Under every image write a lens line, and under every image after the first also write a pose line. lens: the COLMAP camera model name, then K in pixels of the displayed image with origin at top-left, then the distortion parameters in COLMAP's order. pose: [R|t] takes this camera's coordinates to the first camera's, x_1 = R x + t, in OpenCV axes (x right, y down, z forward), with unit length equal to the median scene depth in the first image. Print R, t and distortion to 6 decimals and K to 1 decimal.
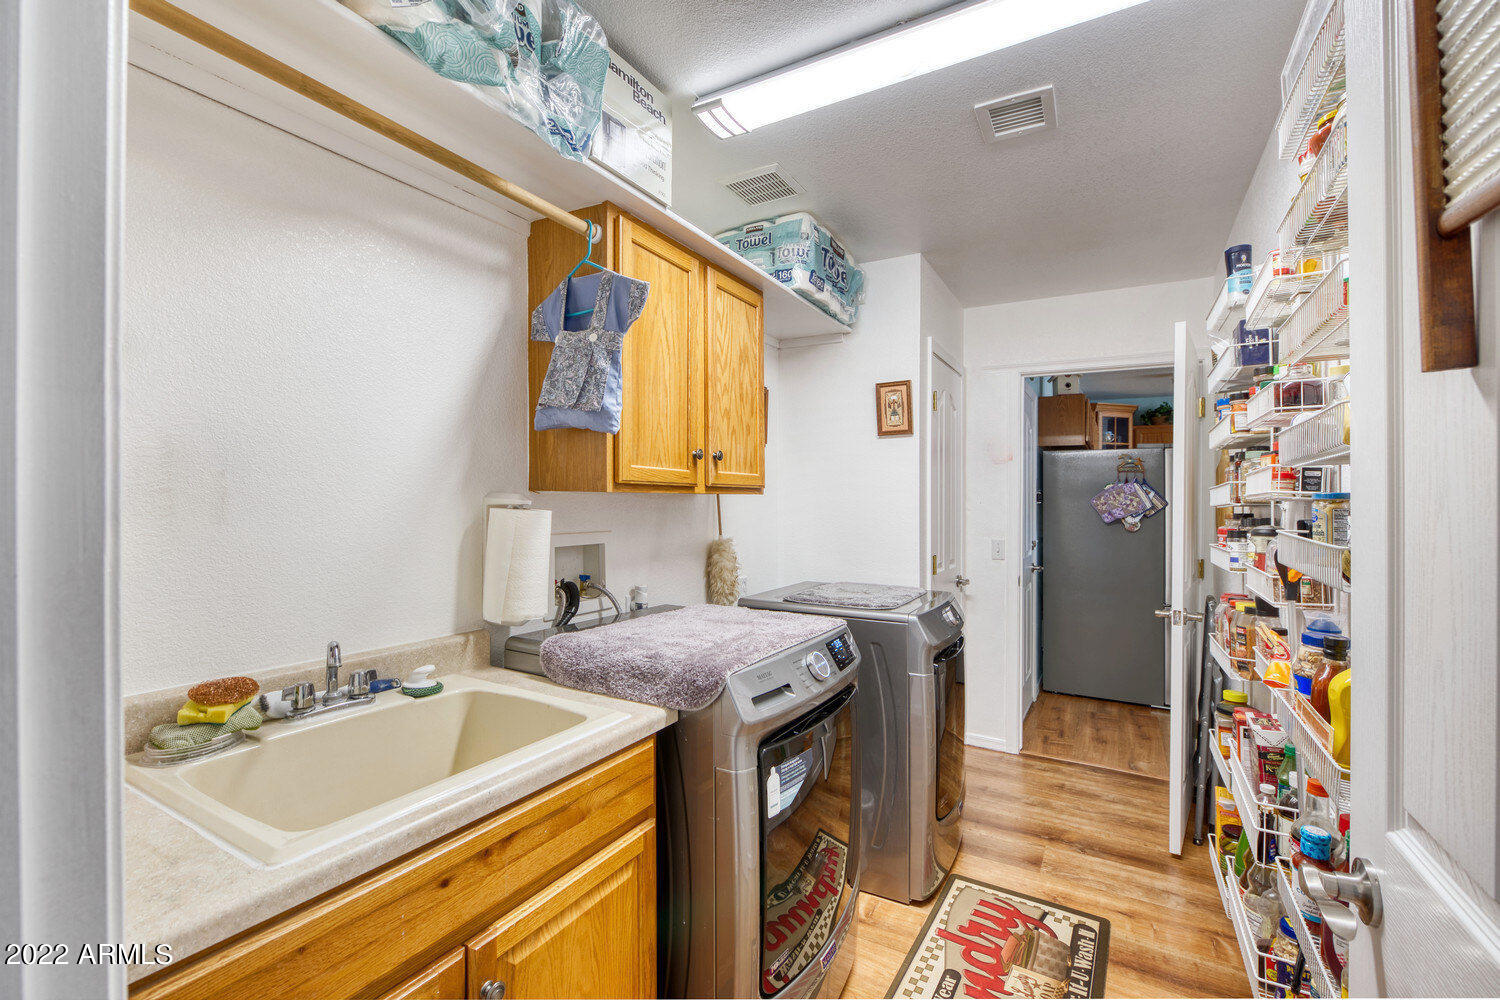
lens RADIAL K [[615.9, 0, 759.7], [0, 615.9, 499.8], [0, 0, 1]] dist [0.006451, -0.001338]
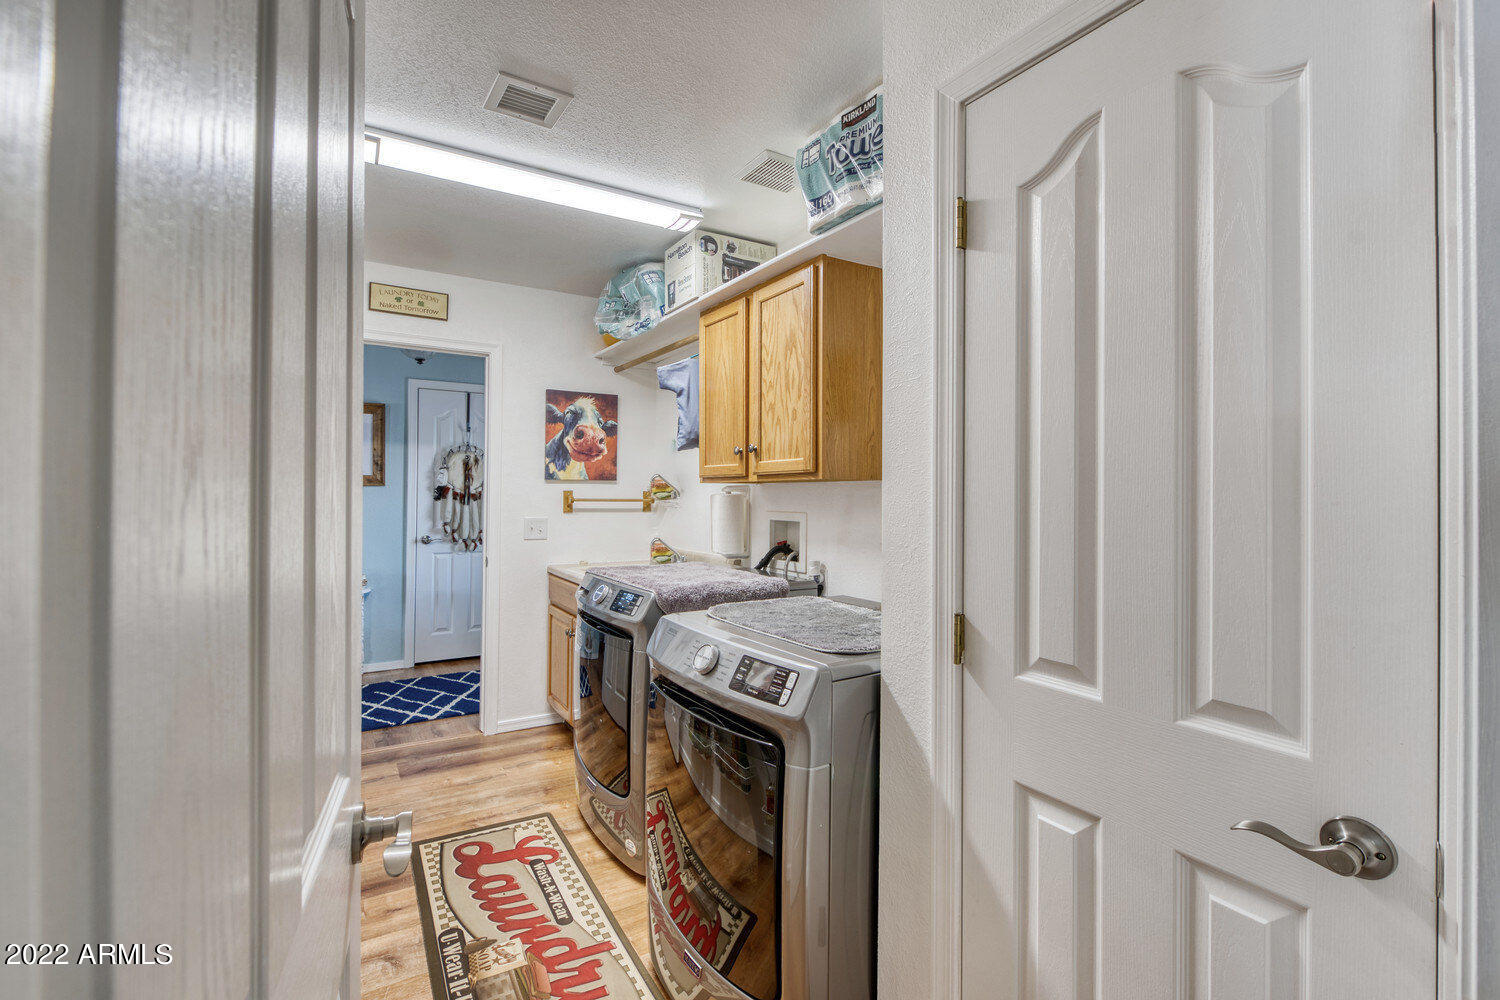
lens RADIAL K [[615.9, 0, 764.3], [0, 615.9, 495.2], [0, 0, 1]] dist [0.006451, -0.001338]
pose [[-0.404661, -0.013452, -0.914368, 1.121864], [-0.009796, 0.999898, -0.010375, 0.032403], [0.914414, 0.004759, -0.404752, 1.683137]]
